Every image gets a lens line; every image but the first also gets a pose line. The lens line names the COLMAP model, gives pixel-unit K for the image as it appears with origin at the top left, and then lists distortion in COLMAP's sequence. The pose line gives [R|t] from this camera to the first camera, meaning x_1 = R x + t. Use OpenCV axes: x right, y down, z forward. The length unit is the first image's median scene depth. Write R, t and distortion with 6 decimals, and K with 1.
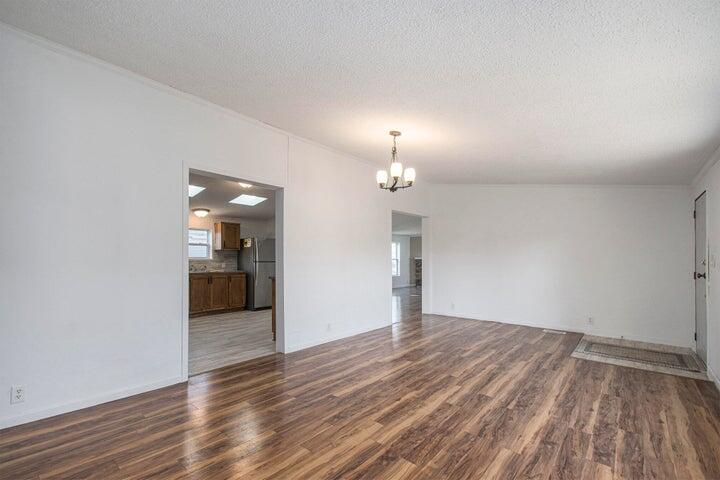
lens RADIAL K [[319.2, 0, 361.0], [0, 319.2, 256.1], [0, 0, 1]] dist [0.001489, -0.013459]
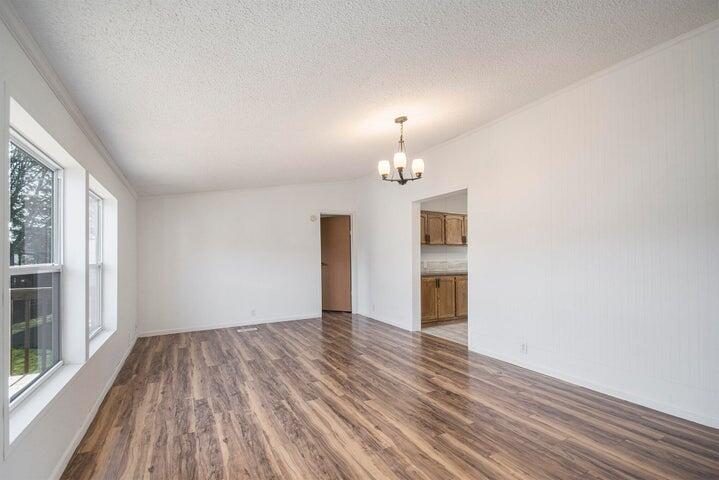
lens RADIAL K [[318.8, 0, 360.5], [0, 318.8, 256.1], [0, 0, 1]] dist [0.001489, -0.013459]
pose [[-0.349556, -0.007478, -0.936886, 1.358601], [0.011478, 0.999859, -0.012263, -0.000885], [0.936845, -0.015040, -0.349421, 1.590636]]
